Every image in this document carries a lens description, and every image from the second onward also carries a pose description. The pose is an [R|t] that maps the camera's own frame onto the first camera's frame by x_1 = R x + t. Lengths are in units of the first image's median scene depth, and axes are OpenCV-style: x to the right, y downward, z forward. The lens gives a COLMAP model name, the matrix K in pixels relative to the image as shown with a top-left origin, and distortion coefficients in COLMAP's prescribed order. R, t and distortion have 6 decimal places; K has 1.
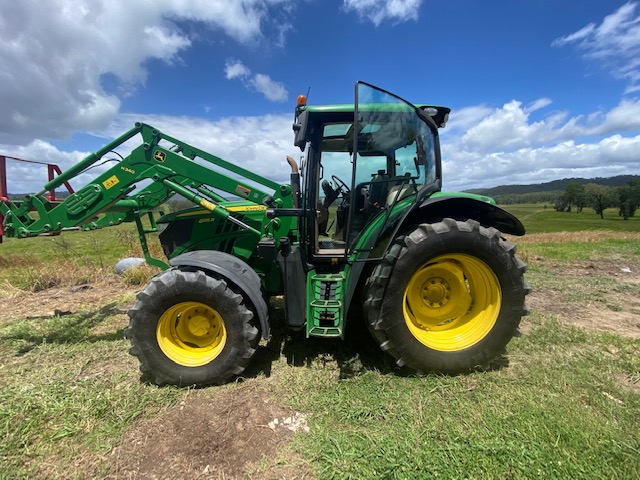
lens RADIAL K [[292.3, 0, 318.9], [0, 292.3, 242.4], [0, 0, 1]] dist [-0.001532, -0.004737]
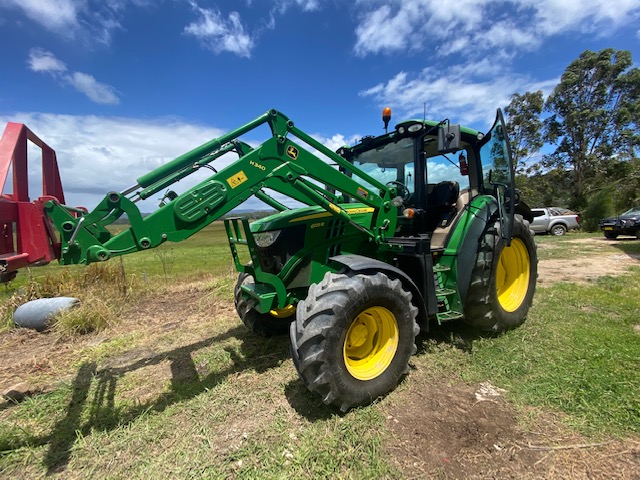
lens RADIAL K [[292.3, 0, 319.3], [0, 292.3, 239.3], [0, 0, 1]] dist [-0.001532, -0.004737]
pose [[0.867277, -0.062286, 0.493914, -0.823411], [0.094286, 0.994737, -0.040116, 0.005721], [-0.488815, 0.081360, 0.868585, 0.197478]]
